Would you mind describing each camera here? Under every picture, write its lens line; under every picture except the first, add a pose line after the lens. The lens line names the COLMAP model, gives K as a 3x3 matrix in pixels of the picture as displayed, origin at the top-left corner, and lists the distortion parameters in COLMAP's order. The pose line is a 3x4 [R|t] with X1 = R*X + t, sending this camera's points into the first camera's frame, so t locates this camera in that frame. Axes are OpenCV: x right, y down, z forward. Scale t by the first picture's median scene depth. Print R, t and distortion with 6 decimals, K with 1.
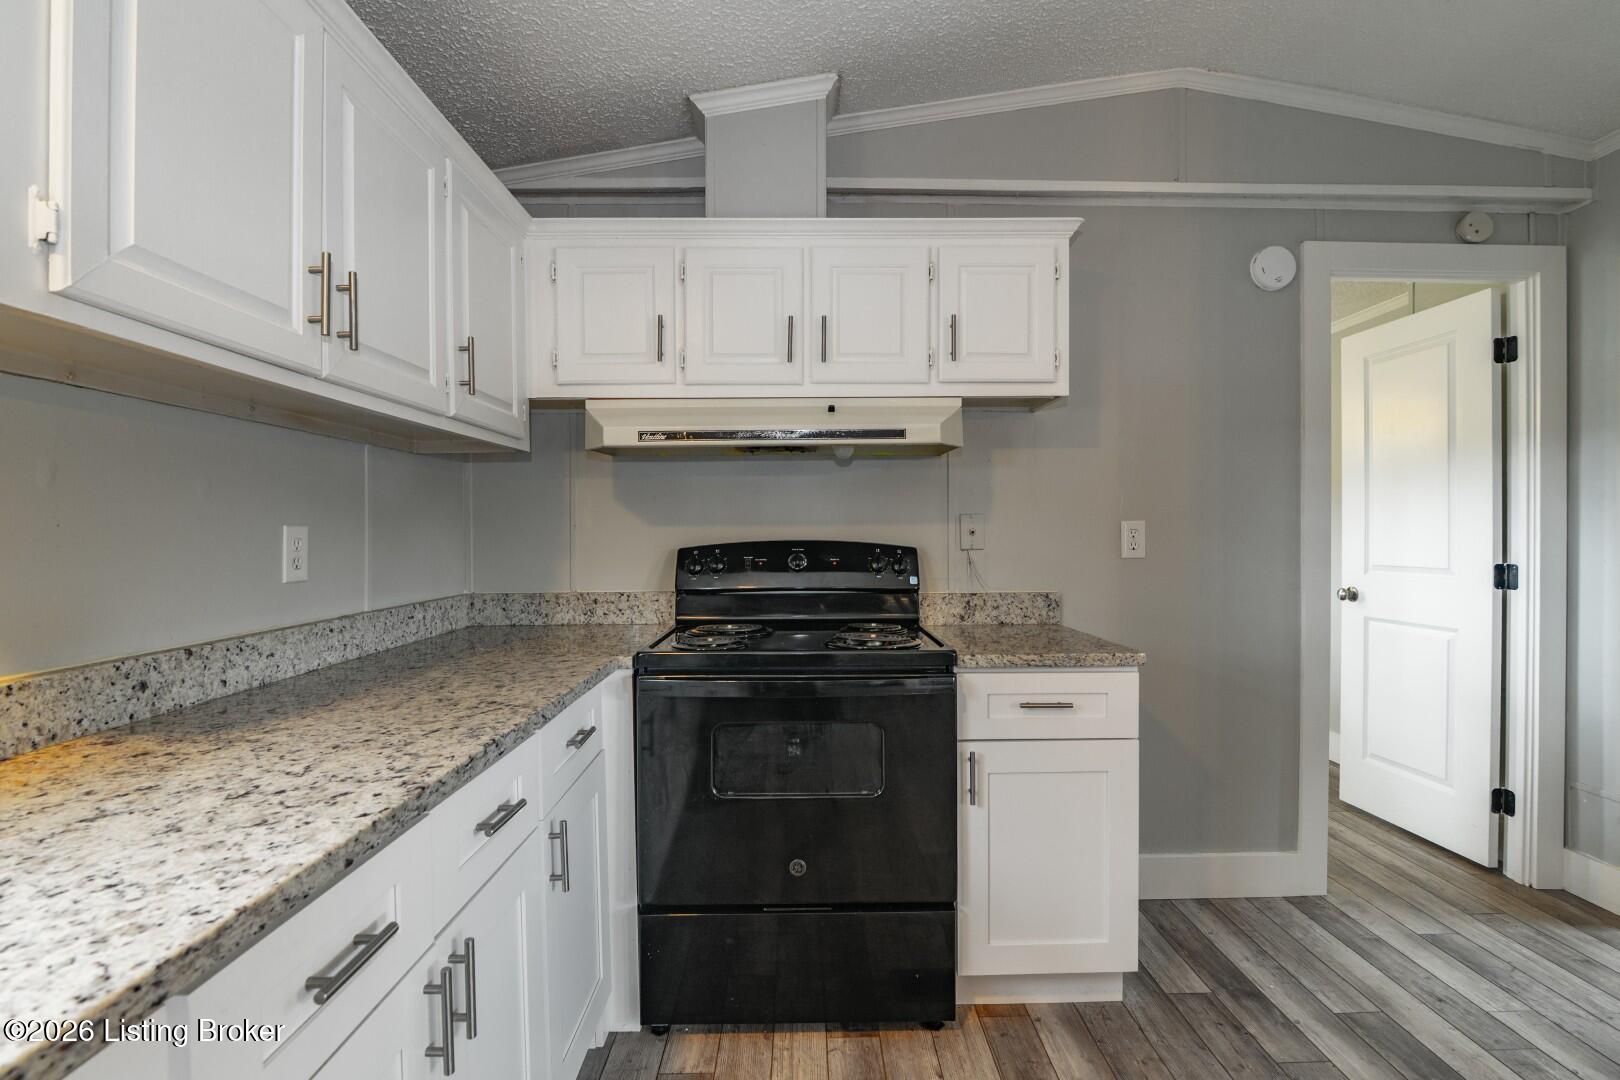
lens RADIAL K [[749.6, 0, 785.9], [0, 749.6, 541.5], [0, 0, 1]] dist [-0.022346, 0.002168]
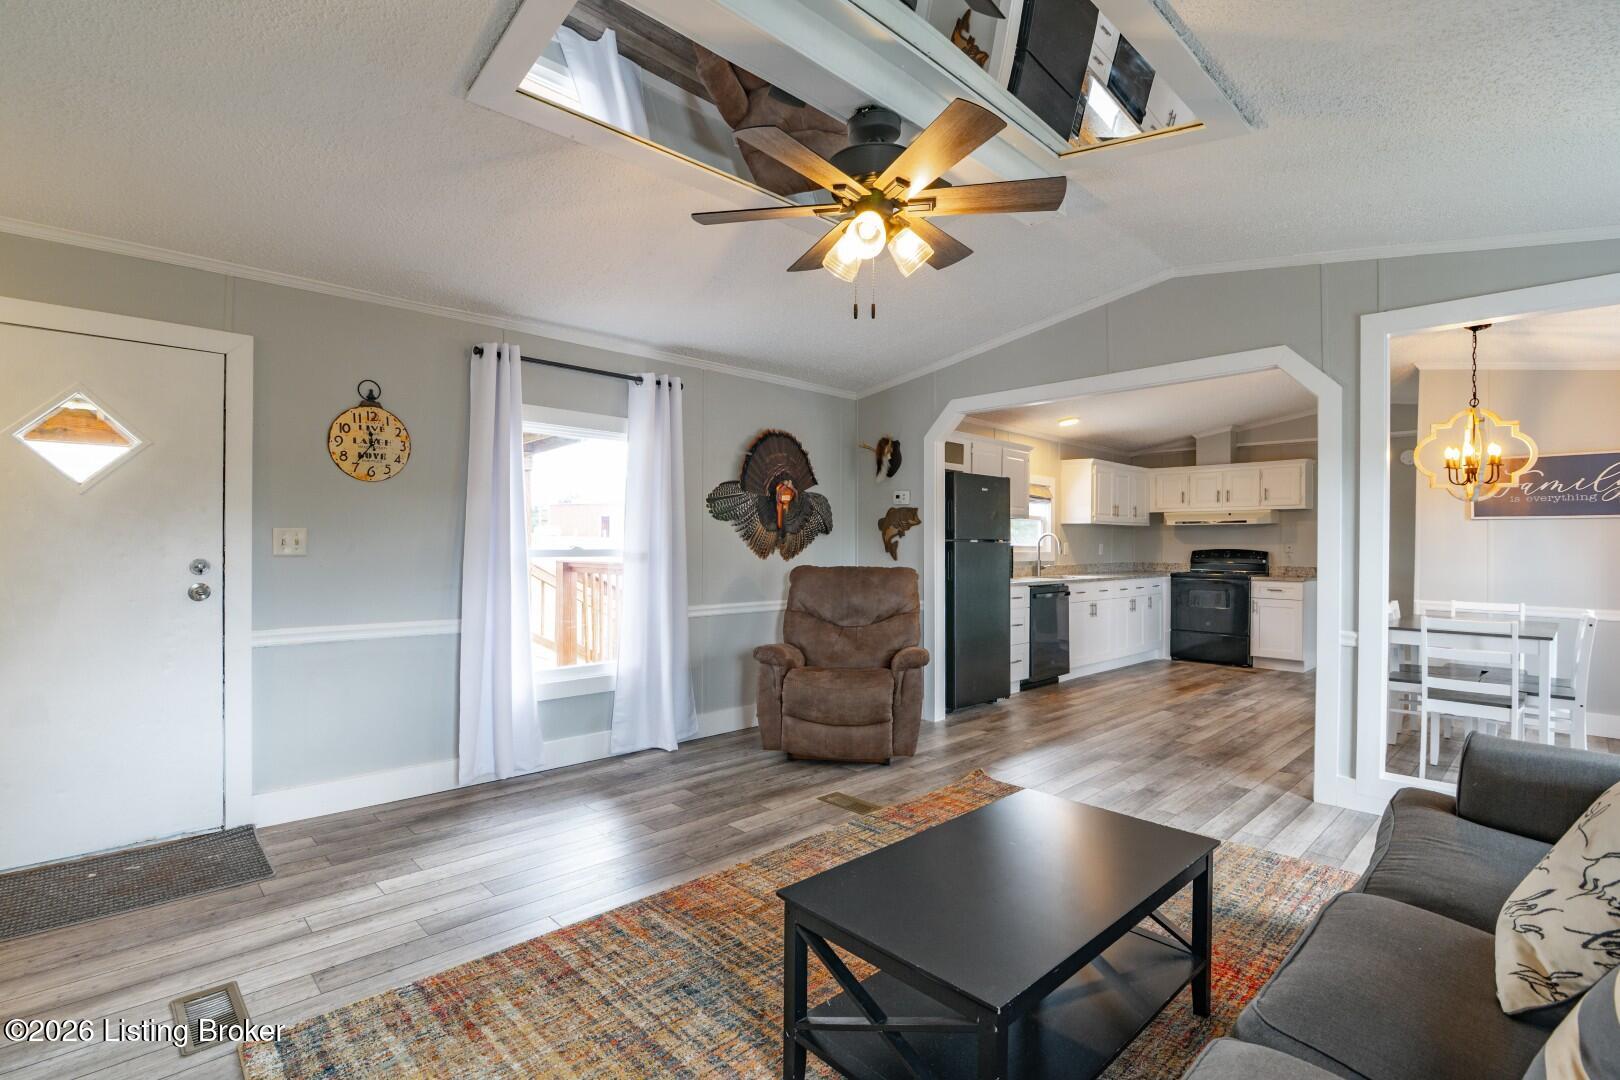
lens RADIAL K [[749.6, 0, 818.6], [0, 749.6, 532.7], [0, 0, 1]] dist [-0.022346, 0.002168]
pose [[0.687577, -0.001691, -0.726109, 1.338200], [-0.017898, 0.999654, -0.019276, 0.024190], [0.725891, 0.026249, 0.687309, -3.029984]]
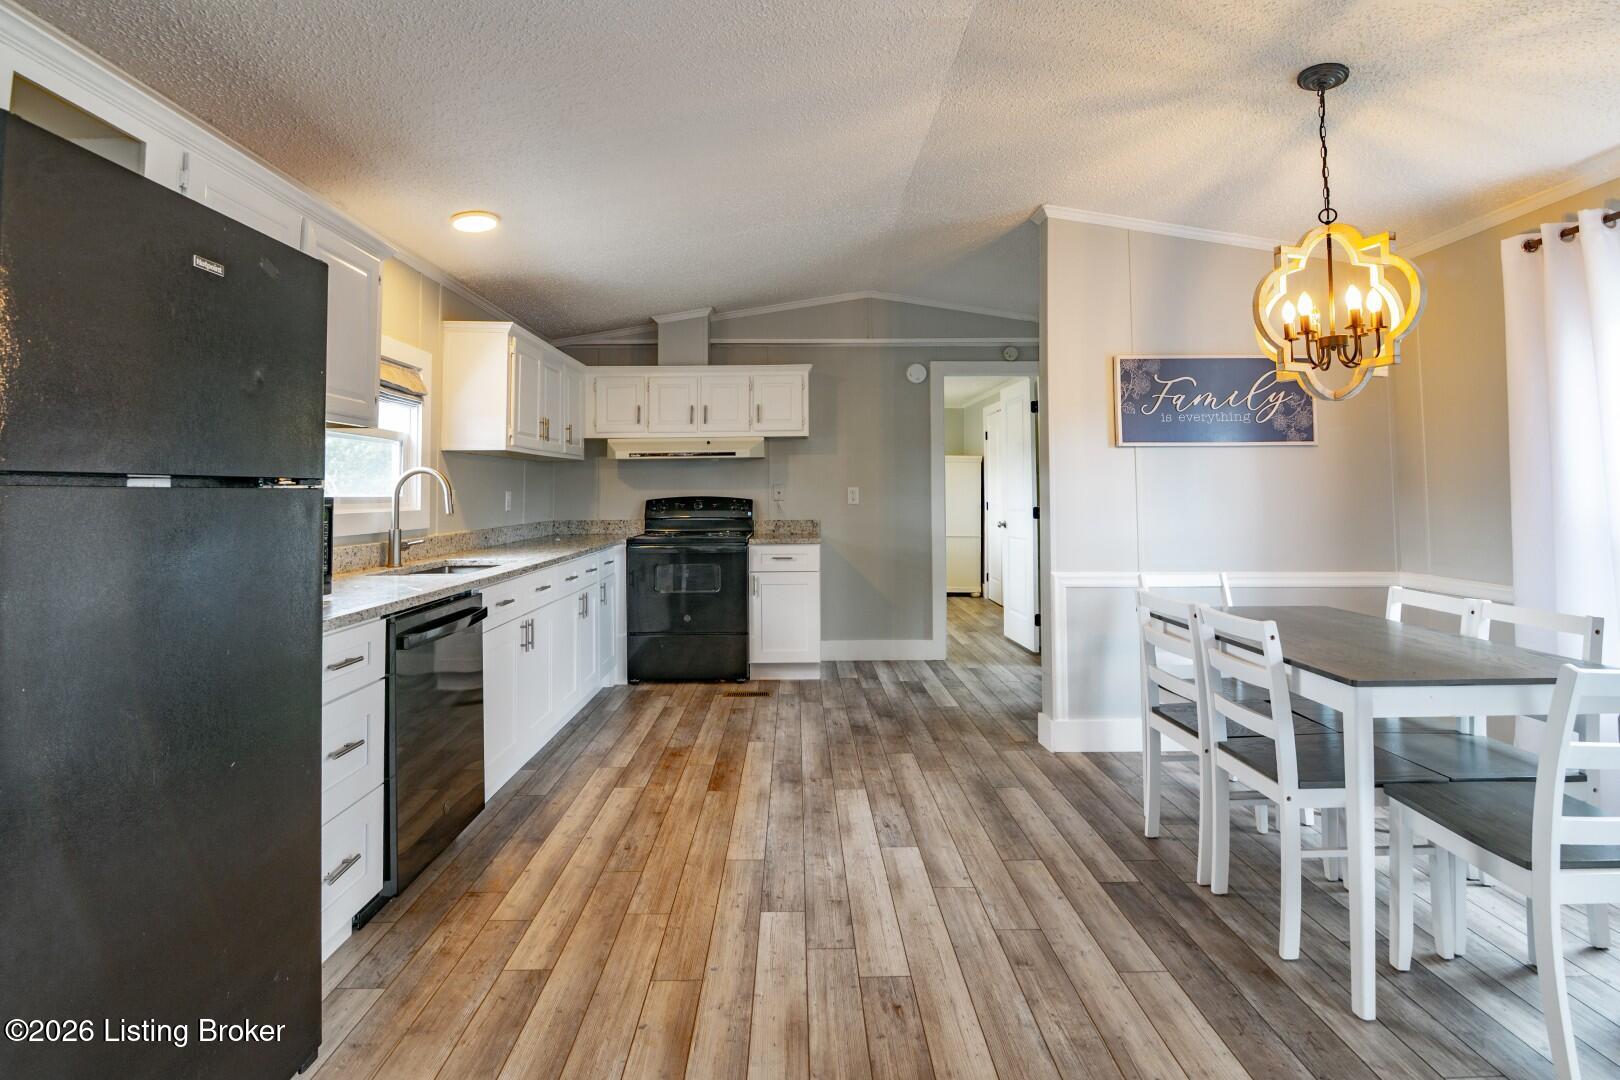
lens RADIAL K [[749.6, 0, 789.4], [0, 749.6, 455.8], [0, 0, 1]] dist [-0.022346, 0.002168]
pose [[0.999995, -0.003024, -0.000808, 0.321983], [0.002973, 0.998335, -0.057603, 0.007189], [0.000981, 0.057600, 0.998339, -1.419486]]
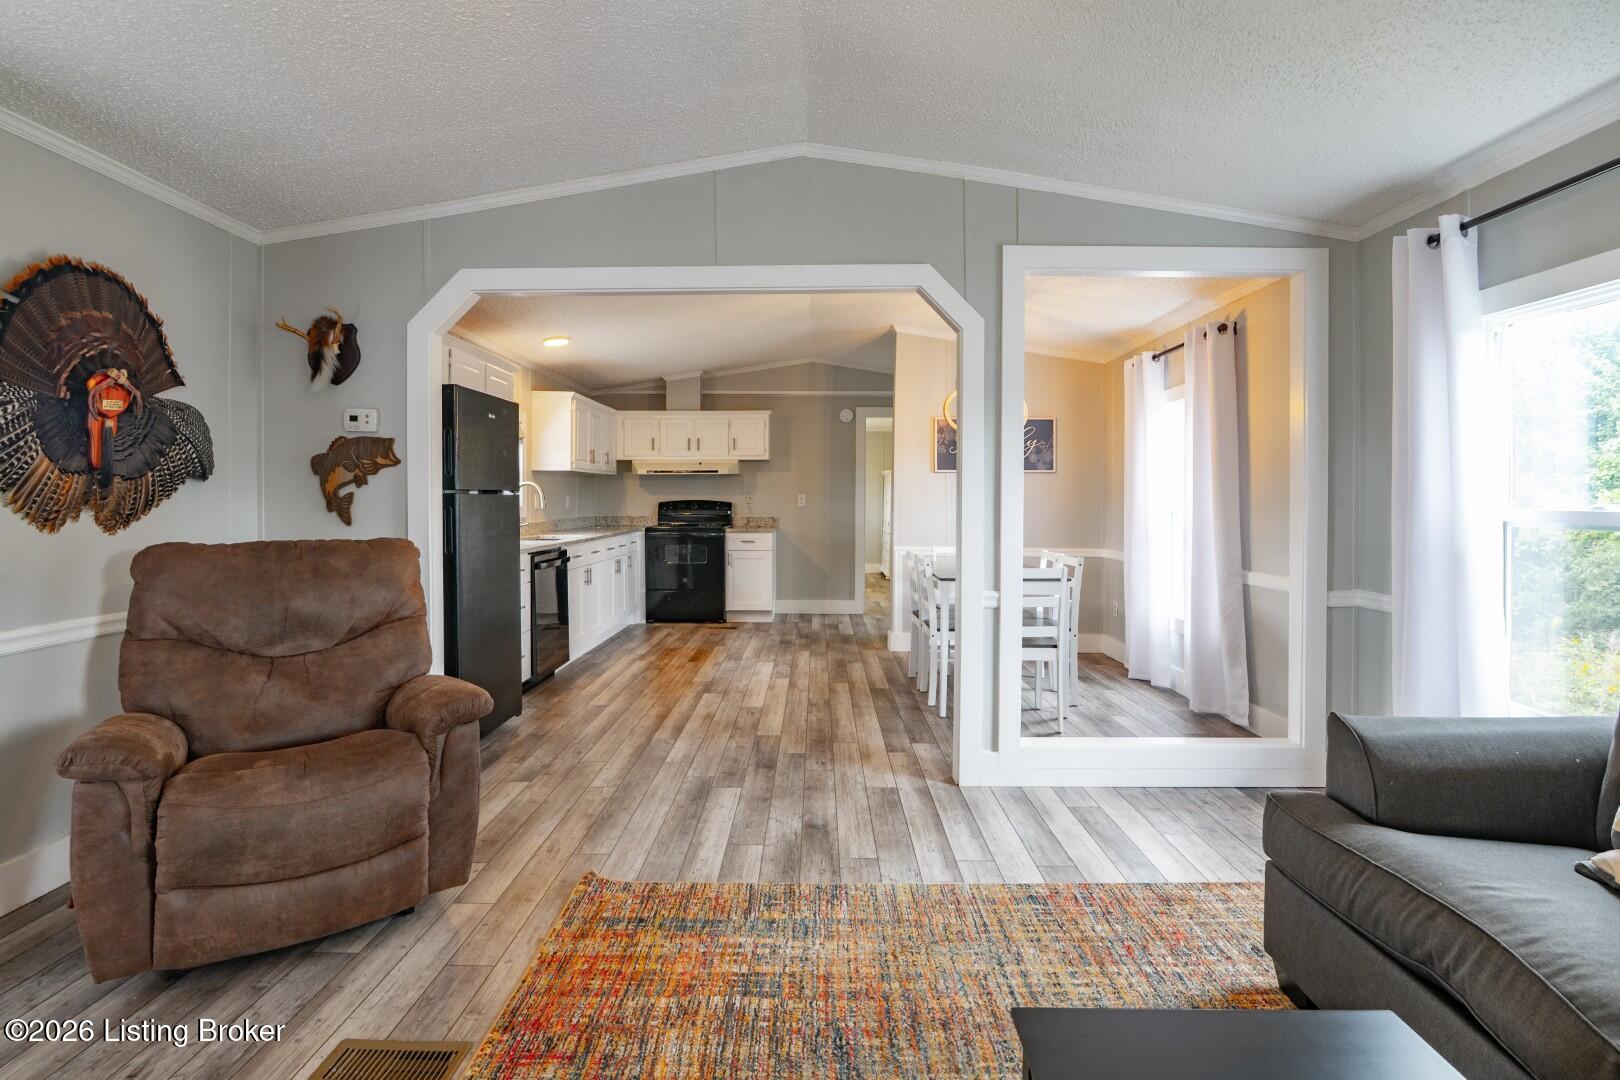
lens RADIAL K [[749.6, 0, 791.0], [0, 749.6, 500.1], [0, 0, 1]] dist [-0.022346, 0.002168]
pose [[0.999506, 0.004808, -0.031065, 0.602223], [-0.005002, 0.999968, -0.006179, 0.017836], [0.031034, 0.006331, 0.999498, -2.561411]]
